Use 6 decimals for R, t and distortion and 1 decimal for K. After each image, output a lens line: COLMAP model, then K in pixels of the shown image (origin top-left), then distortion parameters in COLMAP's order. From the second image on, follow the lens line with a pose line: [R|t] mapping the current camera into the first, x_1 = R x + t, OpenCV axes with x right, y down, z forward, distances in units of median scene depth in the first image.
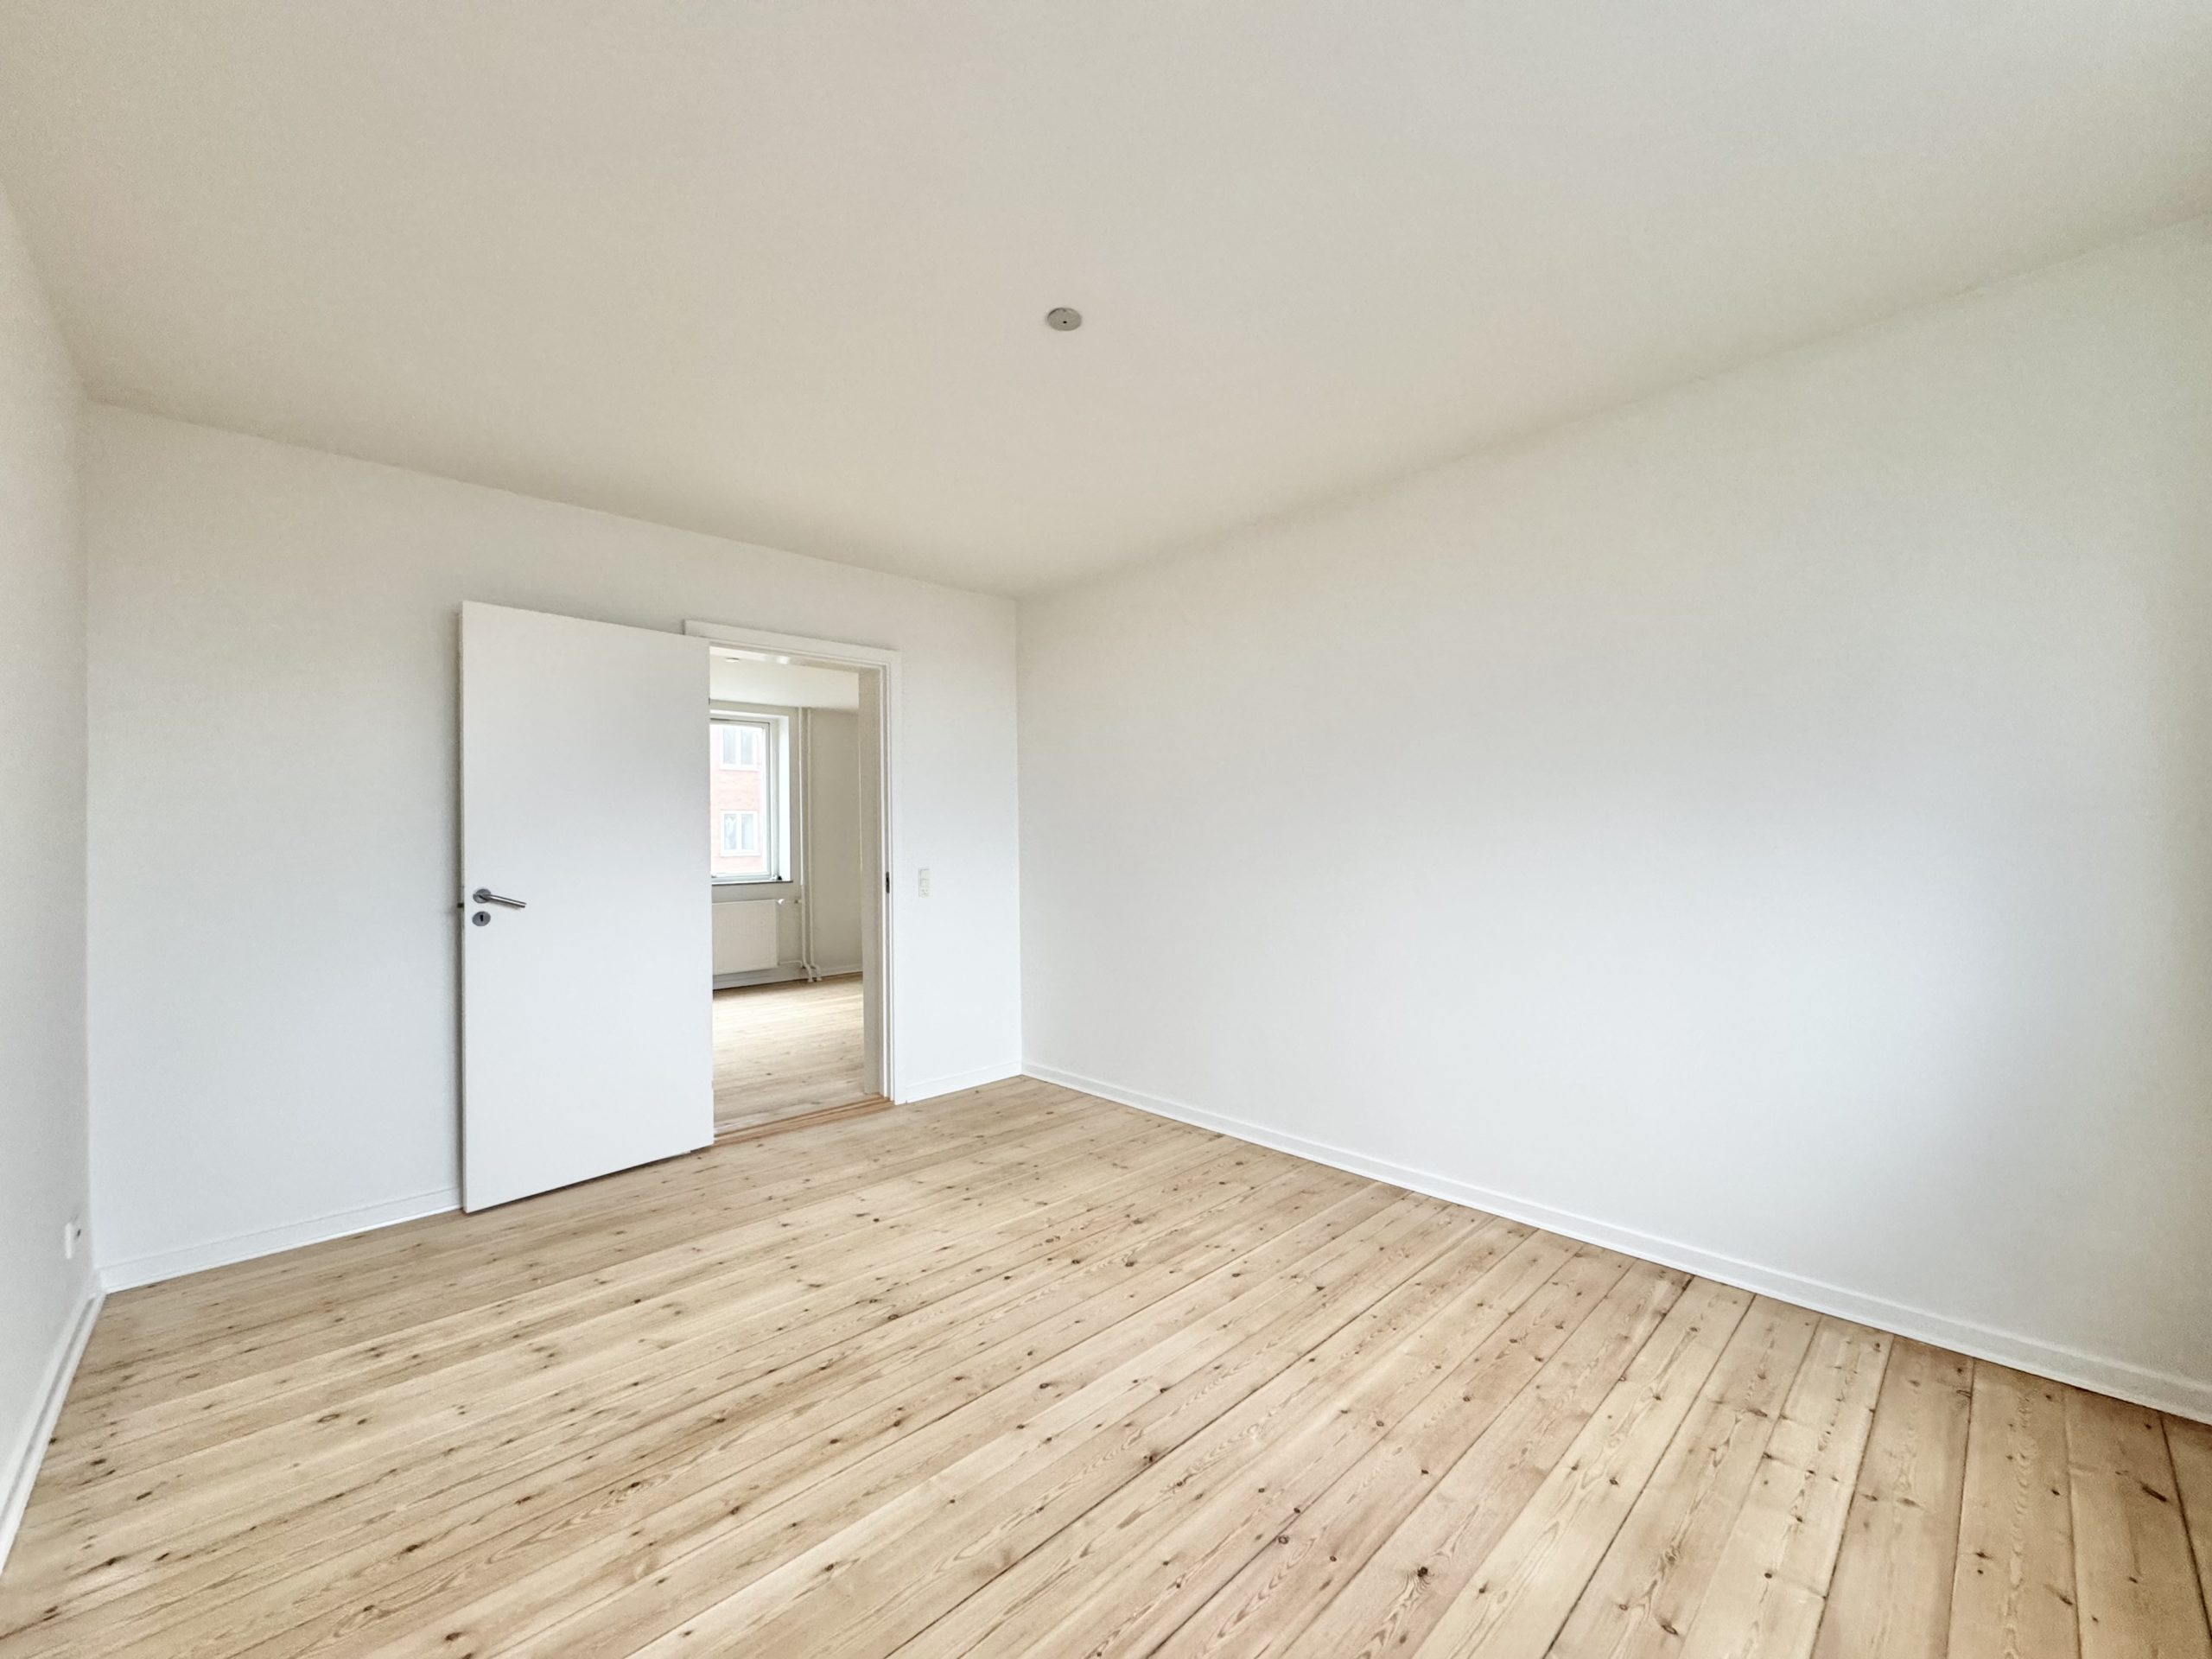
lens RADIAL K [[880.8, 0, 1107.5], [0, 880.8, 837.0], [0, 0, 1]] dist [-0.000494, -0.000166]
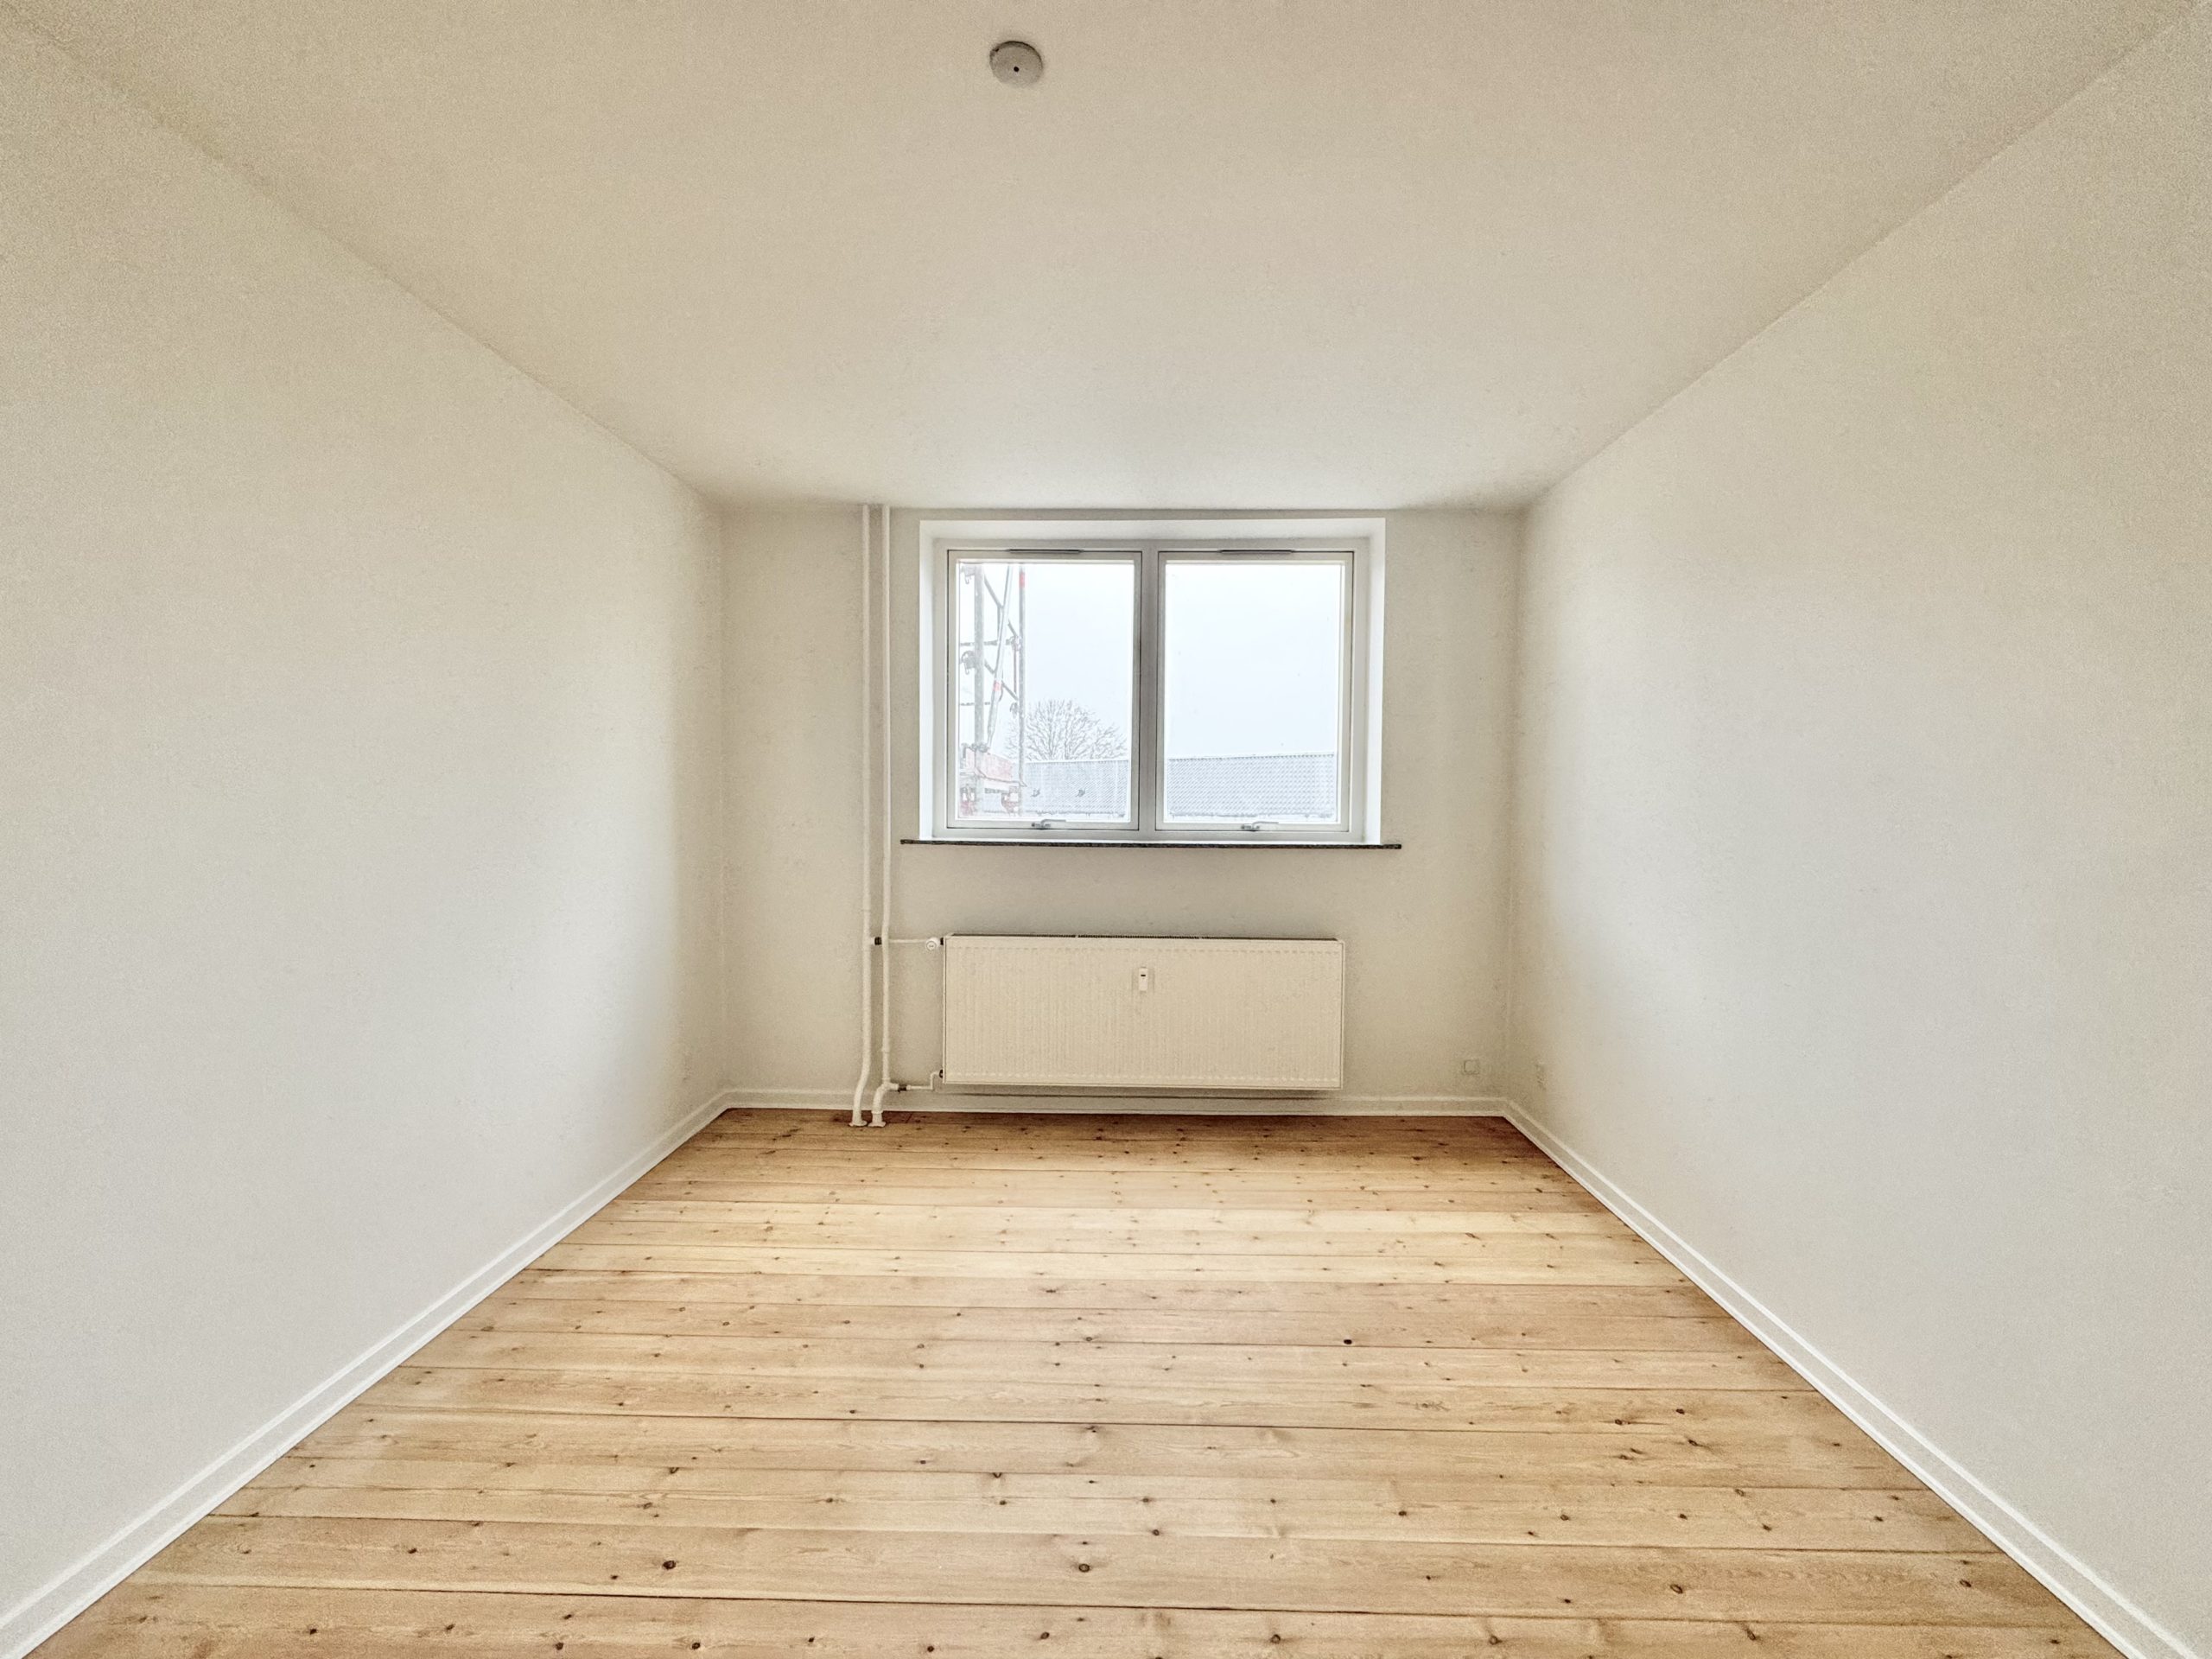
lens RADIAL K [[880.8, 0, 1107.1], [0, 880.8, 828.4], [0, 0, 1]] dist [-0.000494, -0.000166]
pose [[-0.712948, -0.015820, 0.701039, -0.555717], [-0.000334, 0.999753, 0.022221, -0.025099], [-0.701217, 0.015608, -0.712777, 1.395233]]
